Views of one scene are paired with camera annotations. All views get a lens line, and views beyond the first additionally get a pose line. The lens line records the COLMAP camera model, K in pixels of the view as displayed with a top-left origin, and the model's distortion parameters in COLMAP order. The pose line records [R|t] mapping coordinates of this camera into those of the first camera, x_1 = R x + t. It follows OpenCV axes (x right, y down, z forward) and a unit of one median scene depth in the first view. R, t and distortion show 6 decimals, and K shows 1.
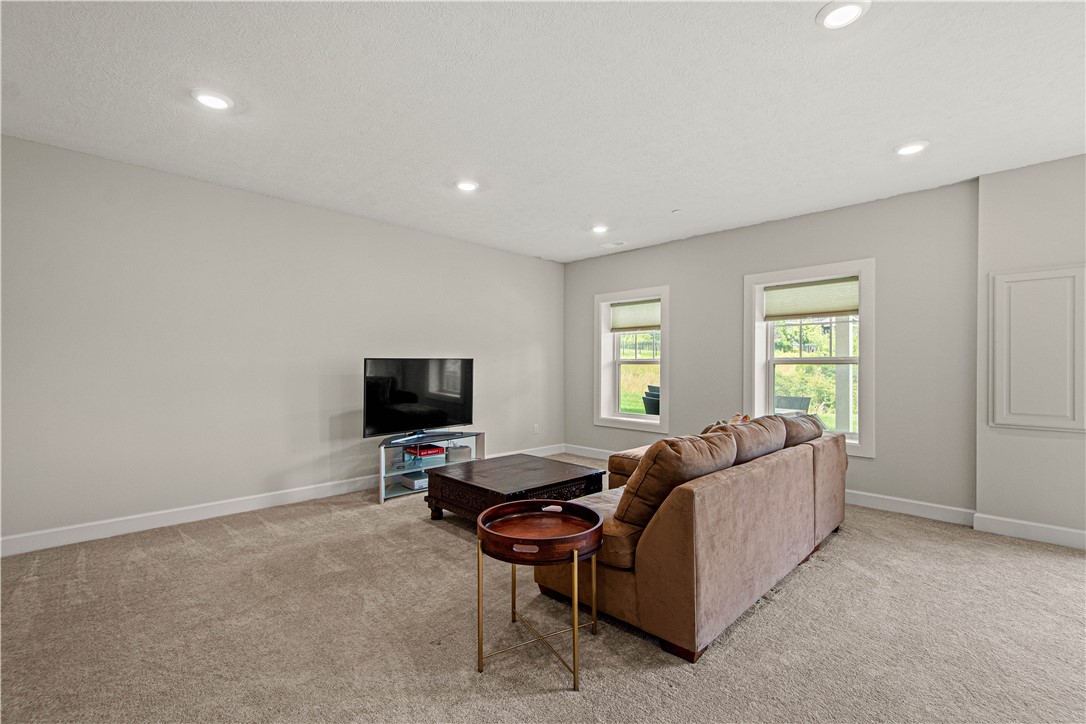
lens RADIAL K [[485.2, 0, 538.9], [0, 485.2, 368.5], [0, 0, 1]] dist [0.002886, 0.000843]
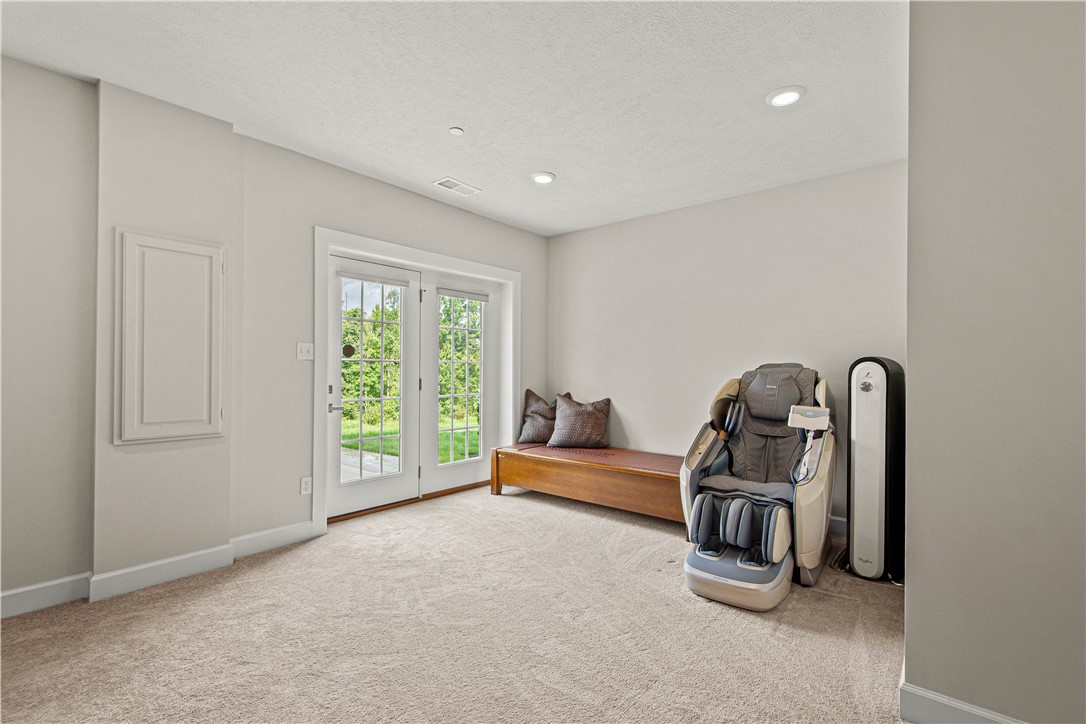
lens RADIAL K [[485.2, 0, 537.3], [0, 485.2, 368.3], [0, 0, 1]] dist [0.002886, 0.000843]
pose [[-0.082212, -0.005617, 0.996599, 0.179412], [-0.002950, 0.999981, 0.005392, 0.001815], [-0.996611, -0.002496, -0.082227, 0.458315]]
